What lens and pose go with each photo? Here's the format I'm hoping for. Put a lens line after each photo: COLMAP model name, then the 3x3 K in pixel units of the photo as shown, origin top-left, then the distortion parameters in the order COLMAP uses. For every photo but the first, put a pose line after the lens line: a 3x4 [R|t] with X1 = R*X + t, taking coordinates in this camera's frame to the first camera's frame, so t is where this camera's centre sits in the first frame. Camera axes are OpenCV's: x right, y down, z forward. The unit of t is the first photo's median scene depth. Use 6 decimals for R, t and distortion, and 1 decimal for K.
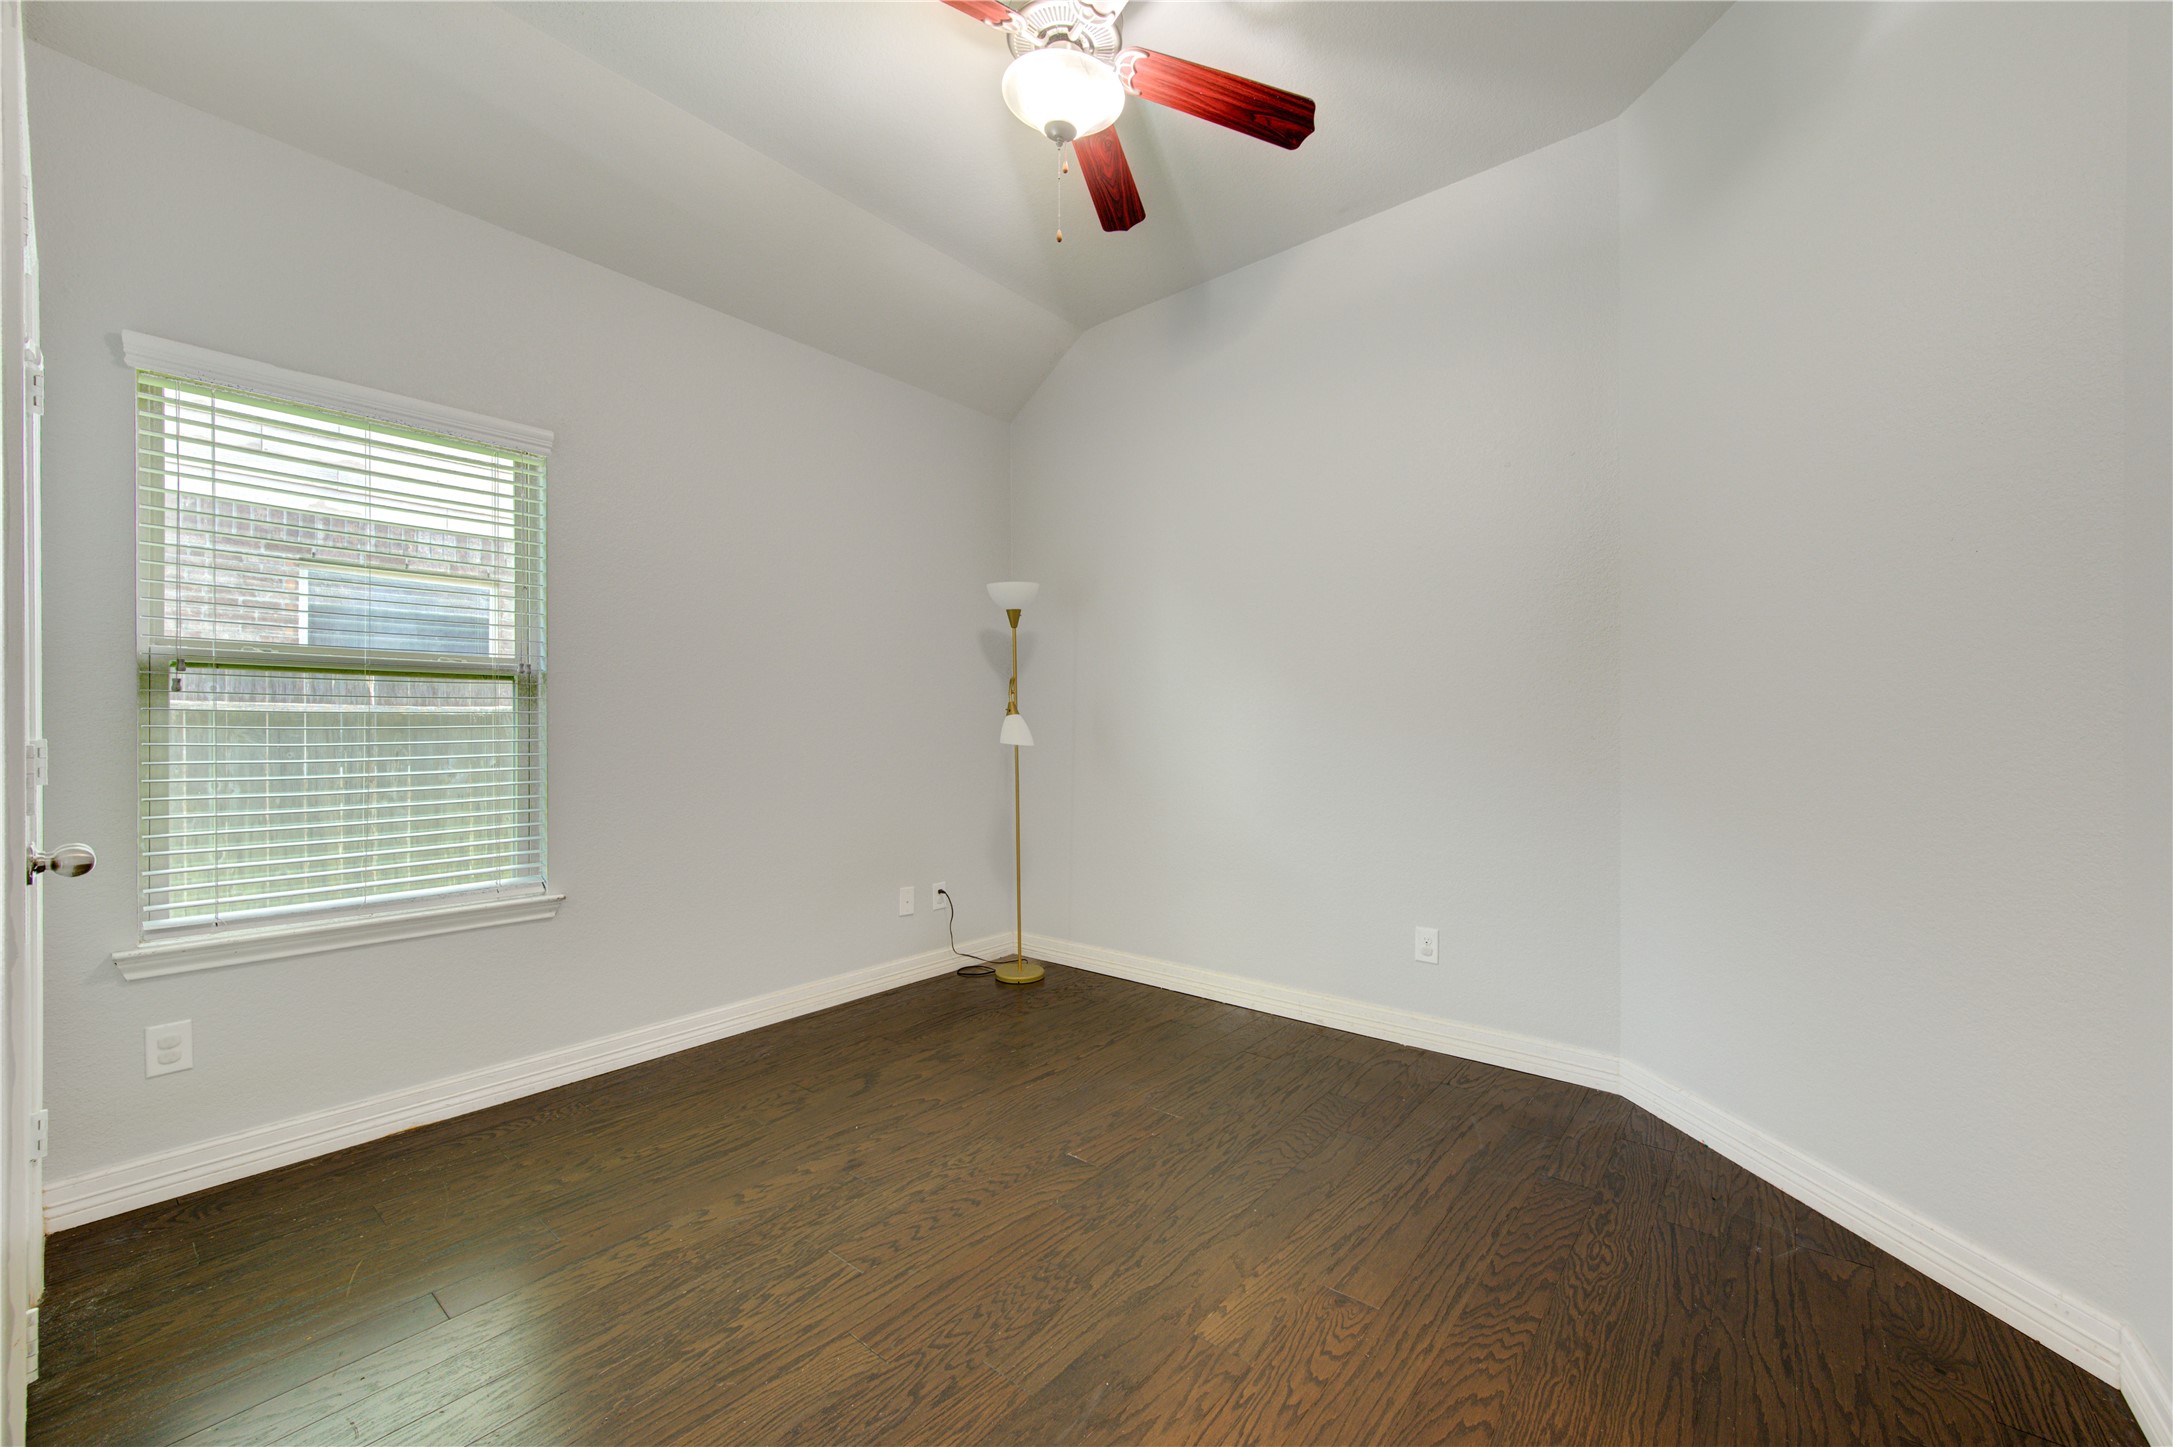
lens RADIAL K [[856.0, 0, 1096.3], [0, 856.0, 730.9], [0, 0, 1]] dist [0.000602, -0.000165]
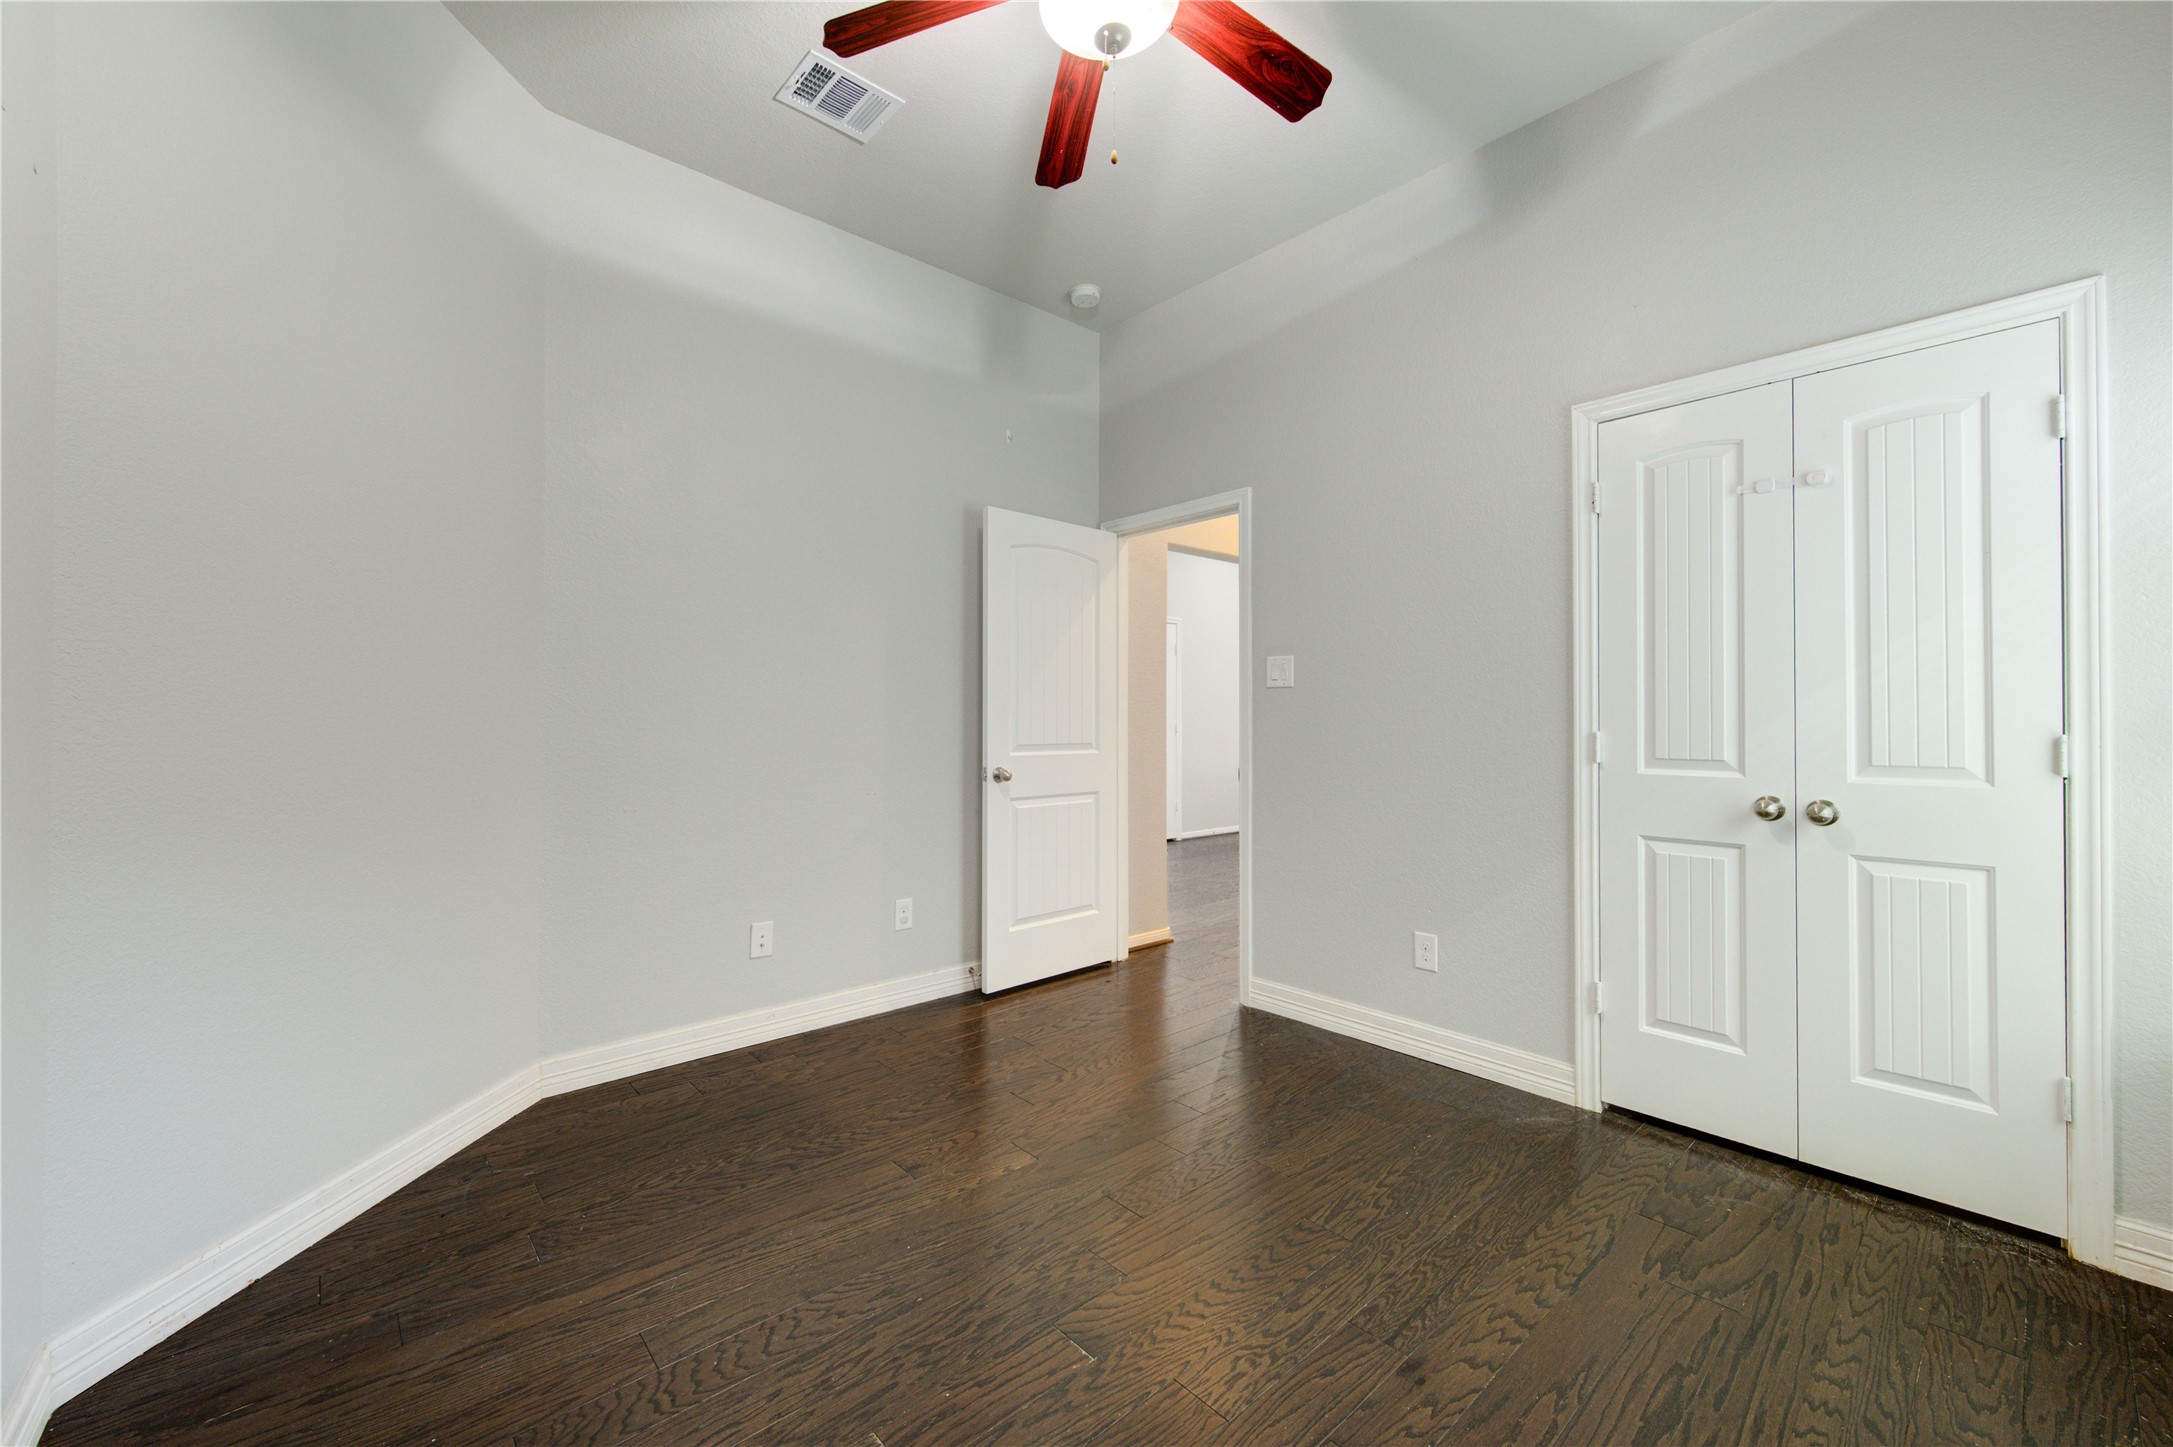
lens RADIAL K [[856.0, 0, 1096.3], [0, 856.0, 730.9], [0, 0, 1]] dist [0.000602, -0.000165]
pose [[-0.988083, 0.001589, 0.153914, -0.162049], [0.003925, 0.999882, 0.014873, -0.010708], [-0.153872, 0.015300, -0.987972, 1.928734]]
